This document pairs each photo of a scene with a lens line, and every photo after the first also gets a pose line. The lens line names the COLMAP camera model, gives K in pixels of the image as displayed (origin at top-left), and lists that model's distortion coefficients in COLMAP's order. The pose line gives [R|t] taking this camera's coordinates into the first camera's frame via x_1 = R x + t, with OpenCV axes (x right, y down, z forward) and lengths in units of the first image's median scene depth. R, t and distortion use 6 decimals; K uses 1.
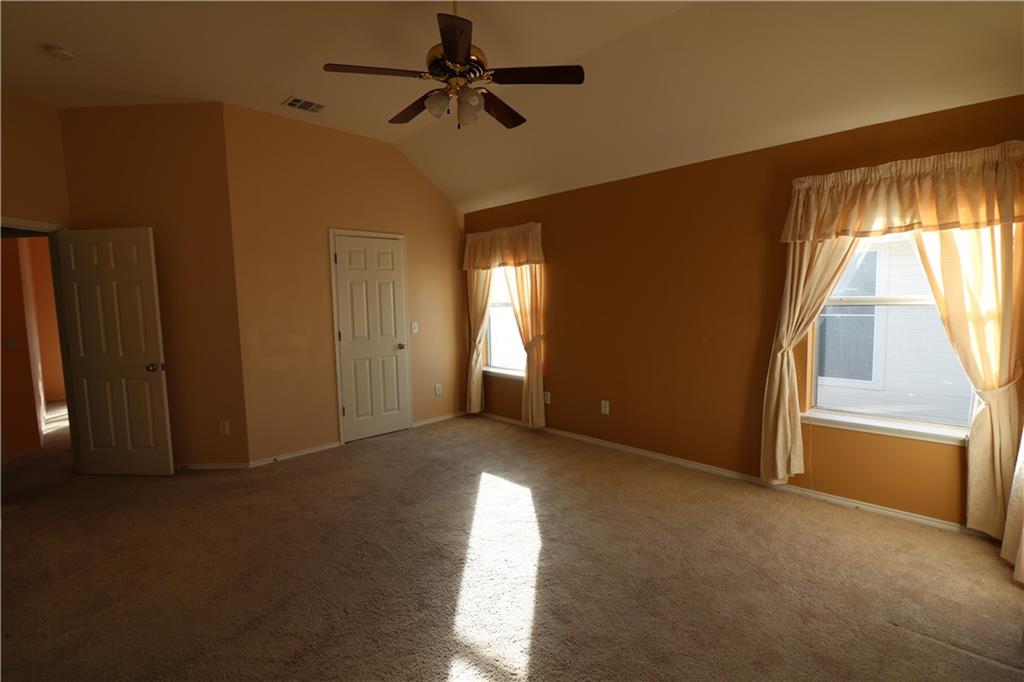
lens RADIAL K [[463.8, 0, 512.0], [0, 463.8, 341.0], [0, 0, 1]] dist [-0.012769, -0.000606]
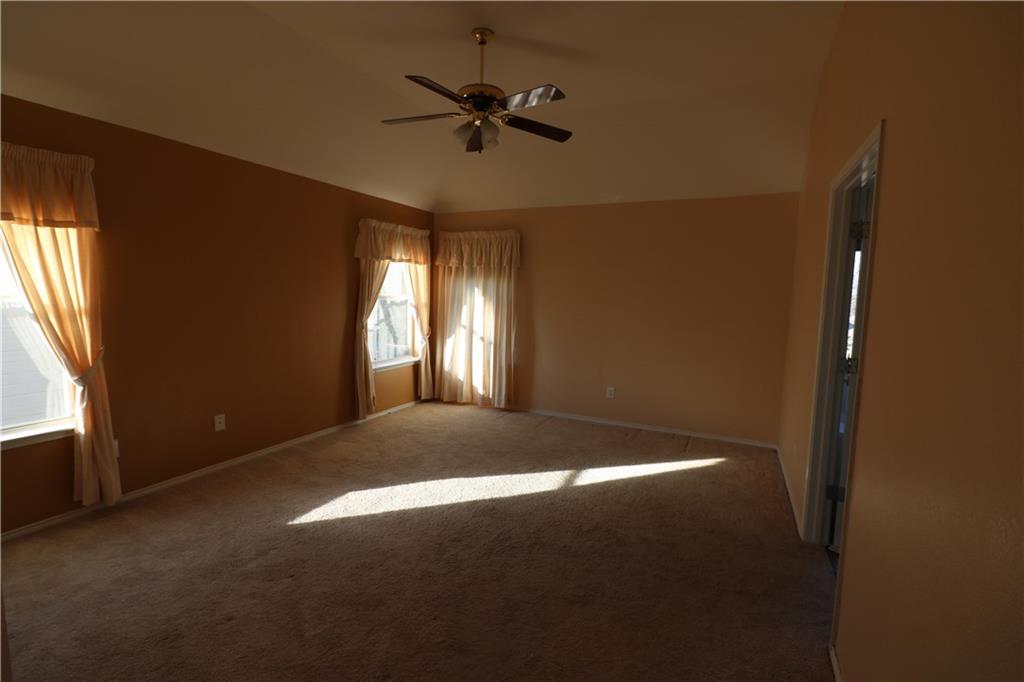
lens RADIAL K [[463.8, 0, 512.0], [0, 463.8, 341.0], [0, 0, 1]] dist [-0.012769, -0.000606]
pose [[-0.323291, -0.083575, 0.942602, -0.924842], [0.075086, 0.990686, 0.113591, -0.071324], [-0.943316, 0.107499, -0.314004, 0.940672]]
